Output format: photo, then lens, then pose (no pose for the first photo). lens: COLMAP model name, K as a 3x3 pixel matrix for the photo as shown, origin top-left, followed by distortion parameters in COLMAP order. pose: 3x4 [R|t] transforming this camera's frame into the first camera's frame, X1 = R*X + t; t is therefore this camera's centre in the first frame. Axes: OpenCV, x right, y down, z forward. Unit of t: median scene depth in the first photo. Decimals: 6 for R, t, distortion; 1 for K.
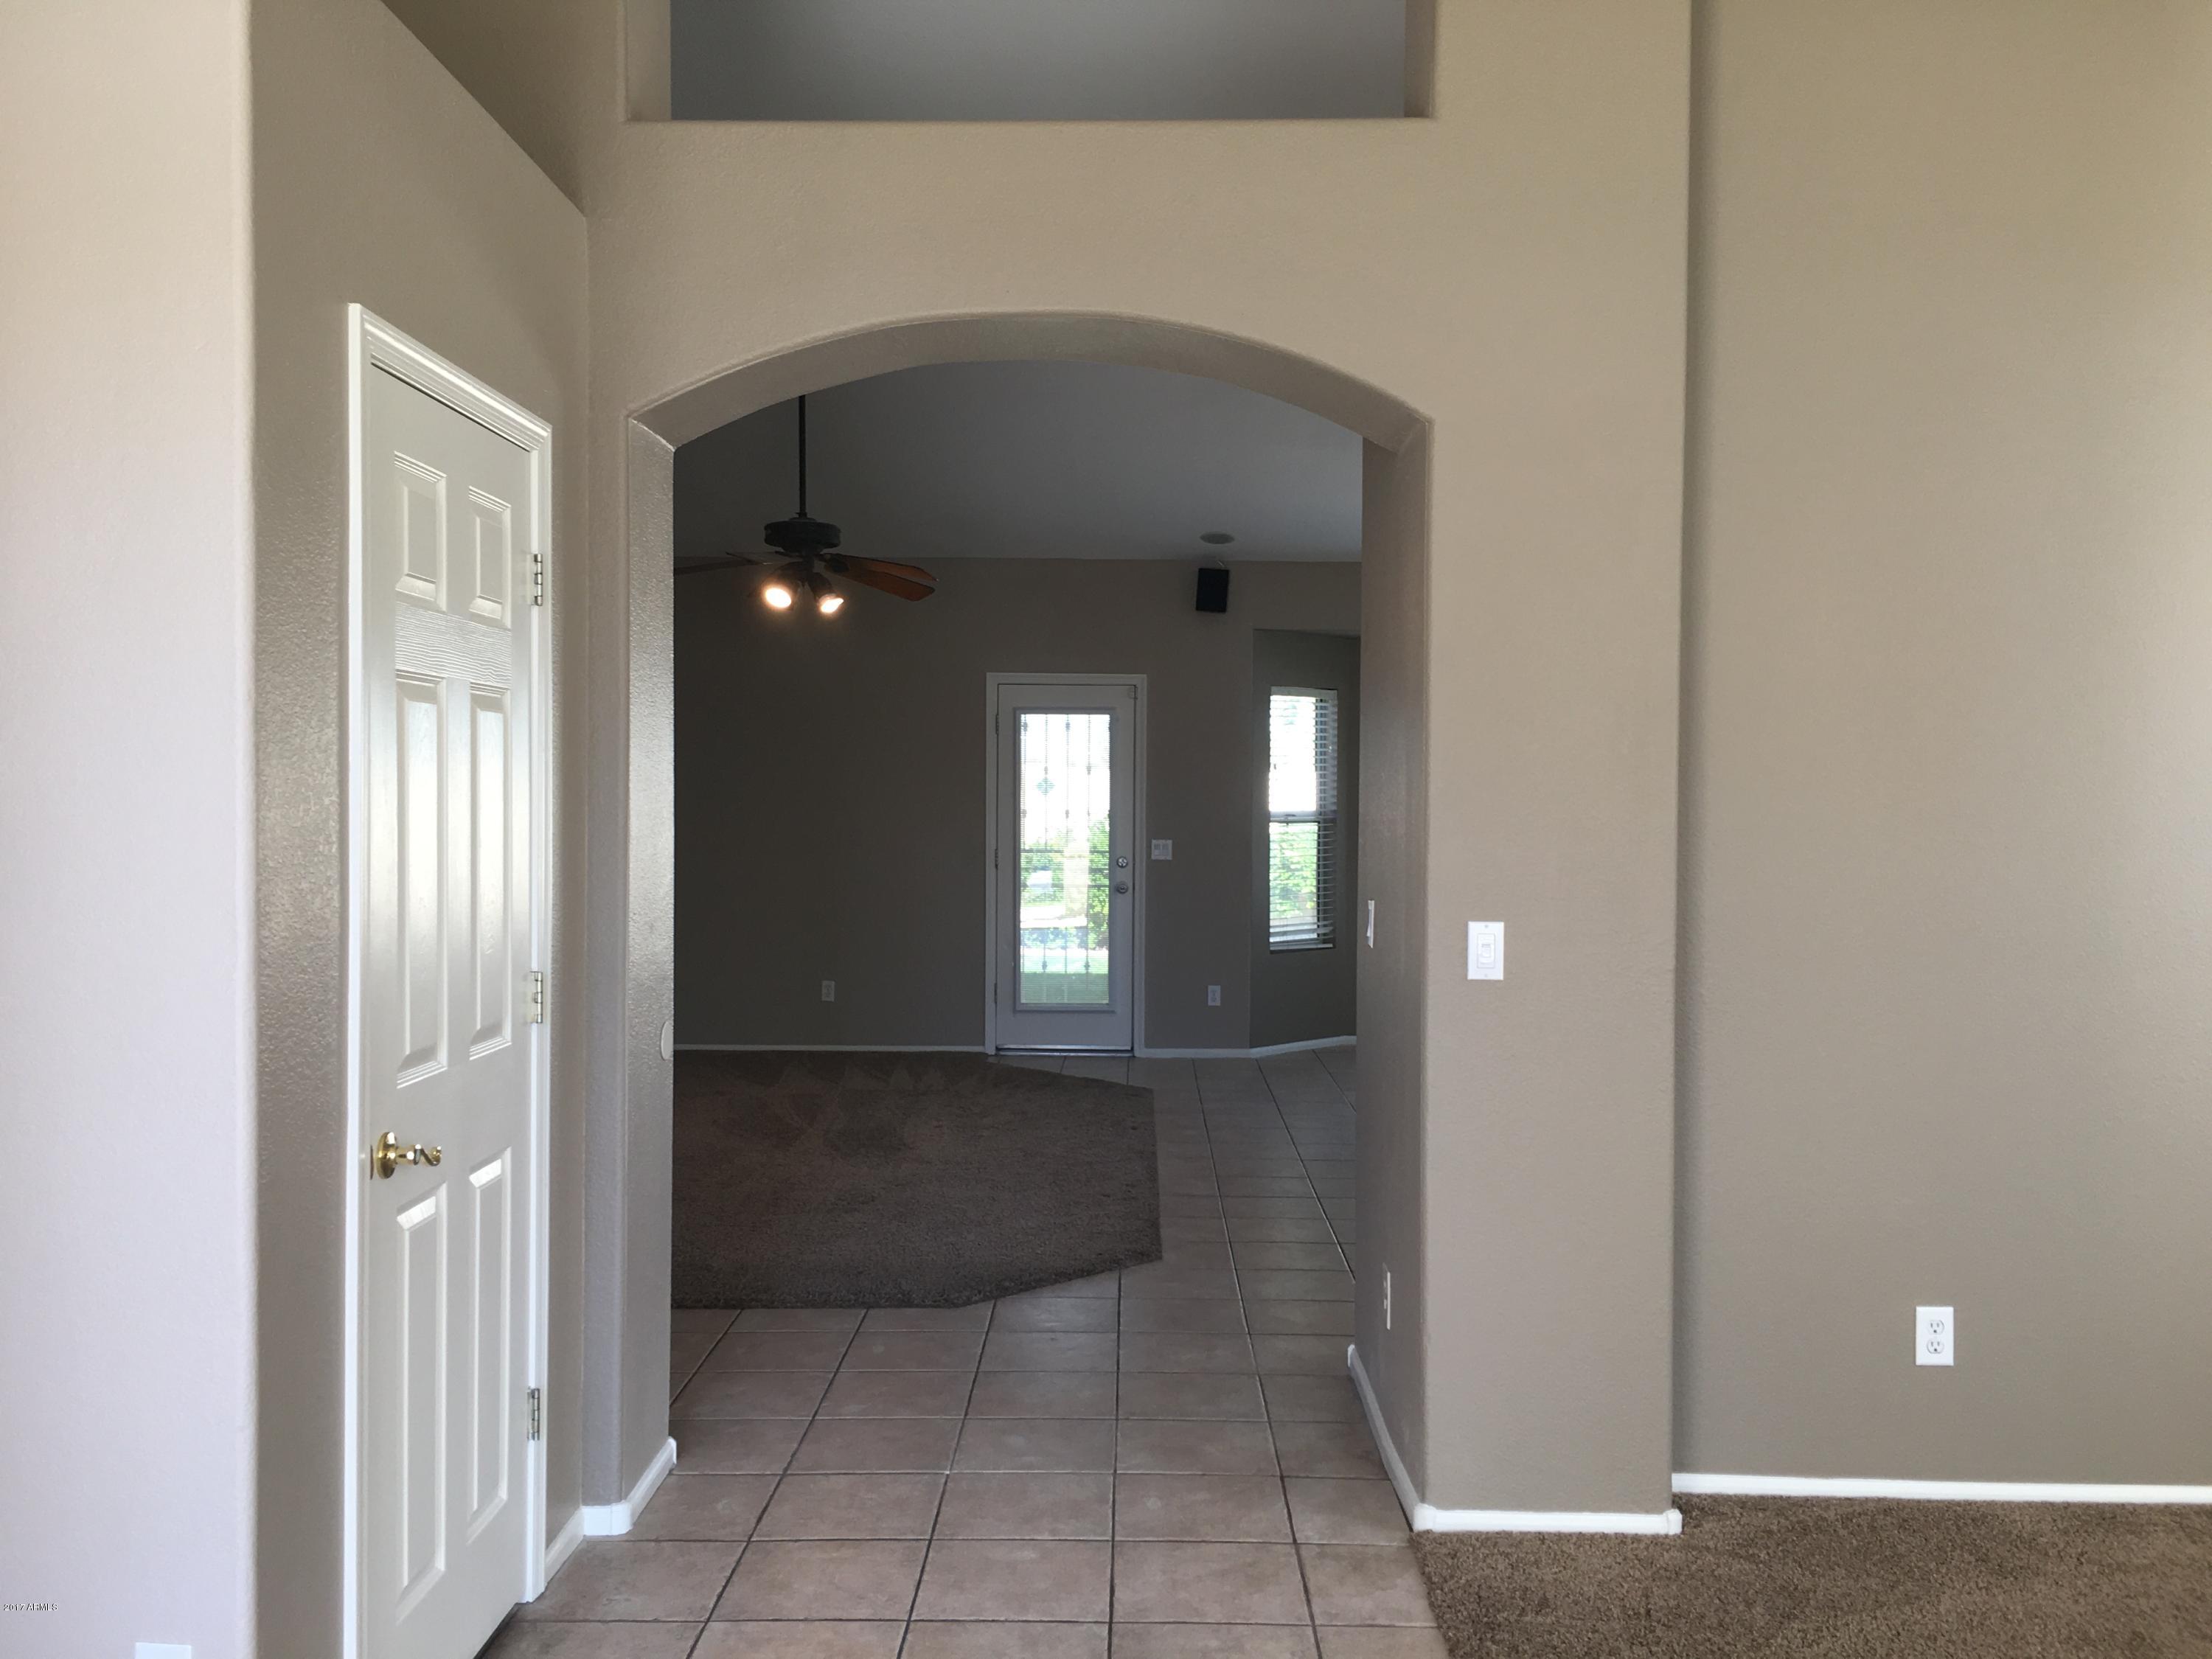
lens RADIAL K [[1888.3, 0, 1103.5], [0, 1888.3, 839.7], [0, 0, 1]] dist [0.075034, -0.106281]
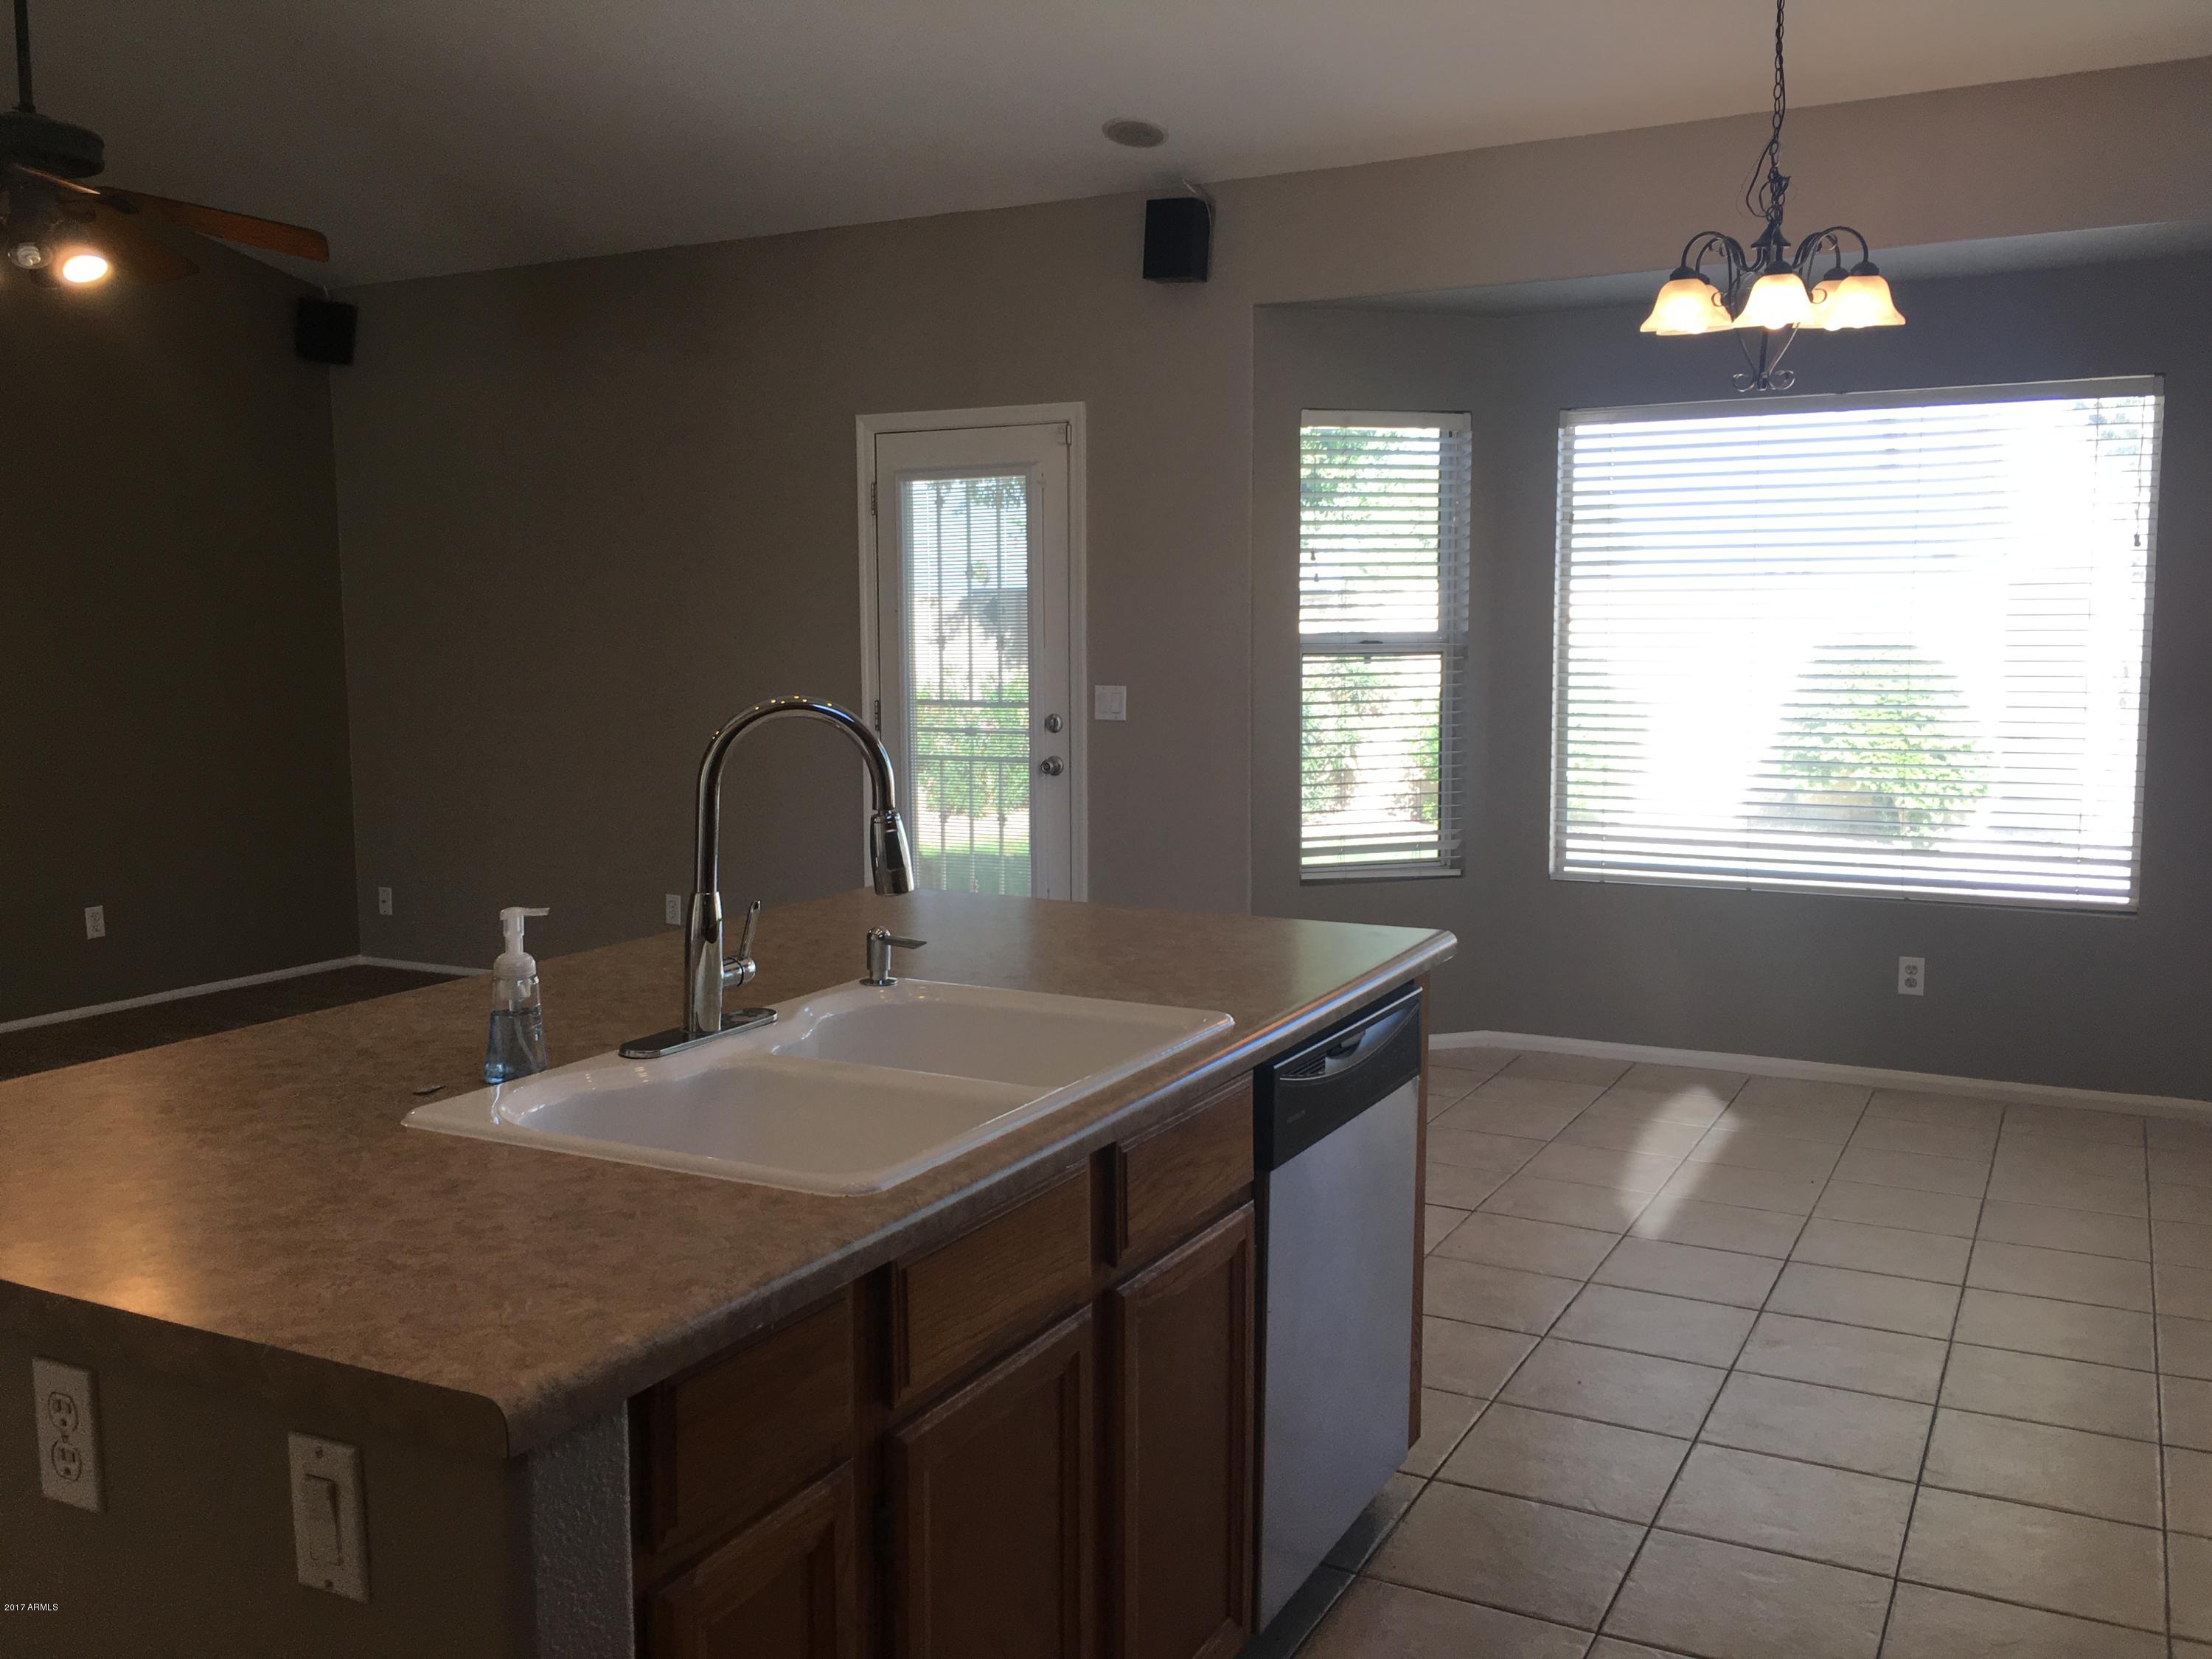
lens RADIAL K [[1895.5, 0, 1072.6], [0, 1895.5, 828.5], [0, 0, 1]] dist [0.059054, -0.003271]
pose [[0.883692, 0.038014, -0.466523, 0.396240], [0.000510, 0.996618, 0.082173, -0.005568], [0.468069, -0.072854, 0.880684, 0.624464]]
